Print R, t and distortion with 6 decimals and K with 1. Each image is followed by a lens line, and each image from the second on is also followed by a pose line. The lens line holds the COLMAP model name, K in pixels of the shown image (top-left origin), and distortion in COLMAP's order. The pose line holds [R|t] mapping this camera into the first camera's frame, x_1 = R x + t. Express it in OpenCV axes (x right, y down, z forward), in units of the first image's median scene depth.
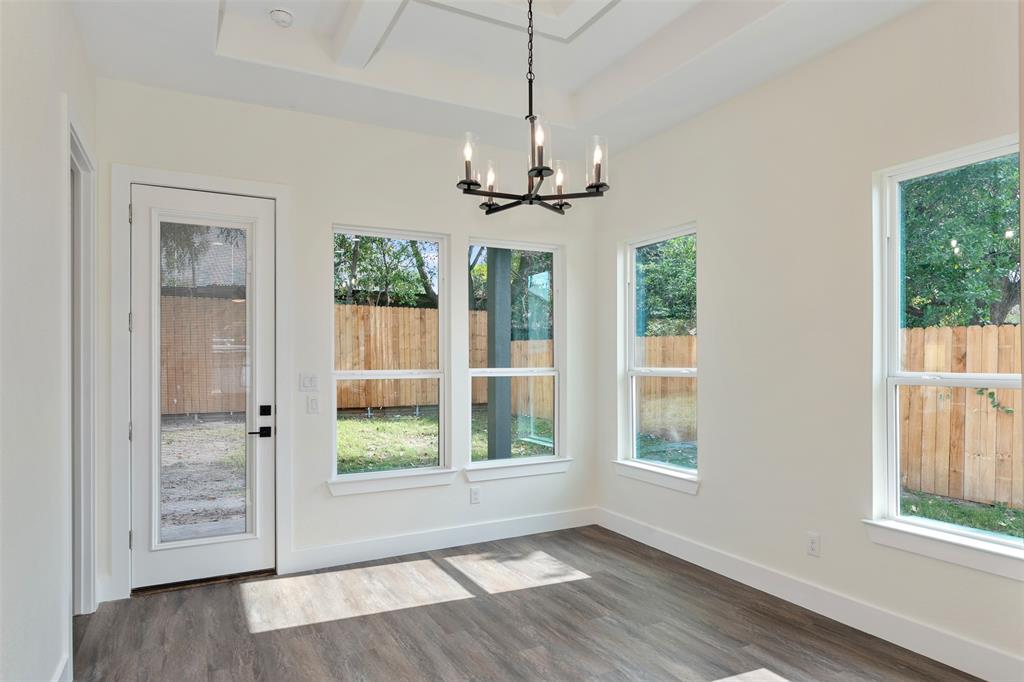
lens RADIAL K [[617.9, 0, 506.8], [0, 617.9, 353.4], [0, 0, 1]] dist [0.002821, -0.000770]
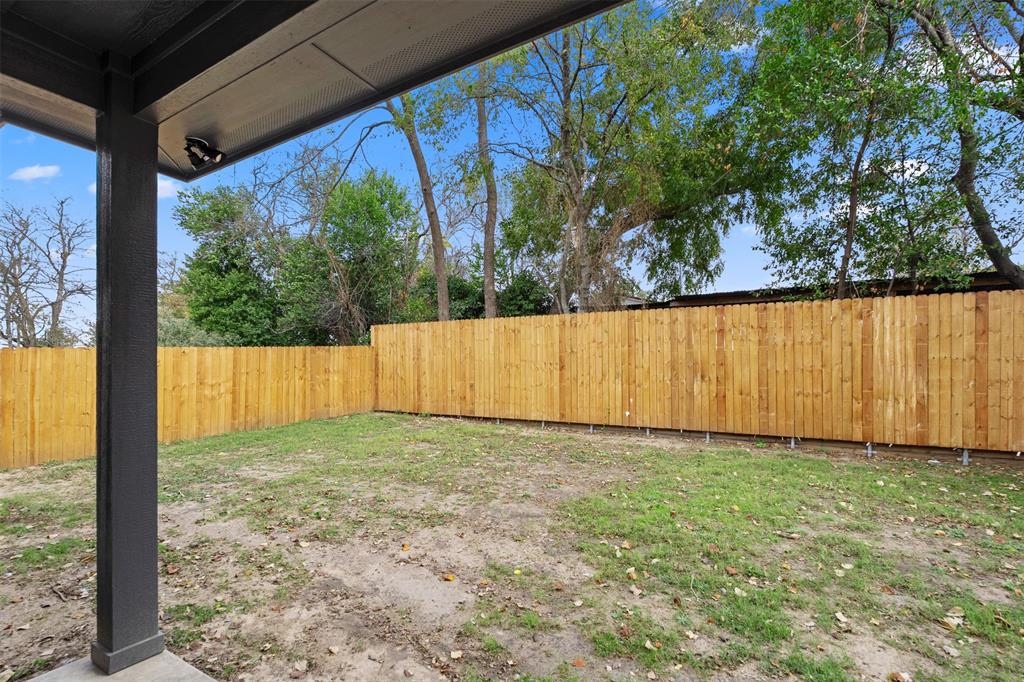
lens RADIAL K [[449.2, 0, 526.3], [0, 449.2, 381.9], [0, 0, 1]] dist [-0.009141, -0.000009]
pose [[0.537762, 0.024662, -0.842736, -0.015917], [0.002415, 0.999523, 0.030791, 0.005573], [0.843093, -0.018594, 0.537446, 1.244033]]
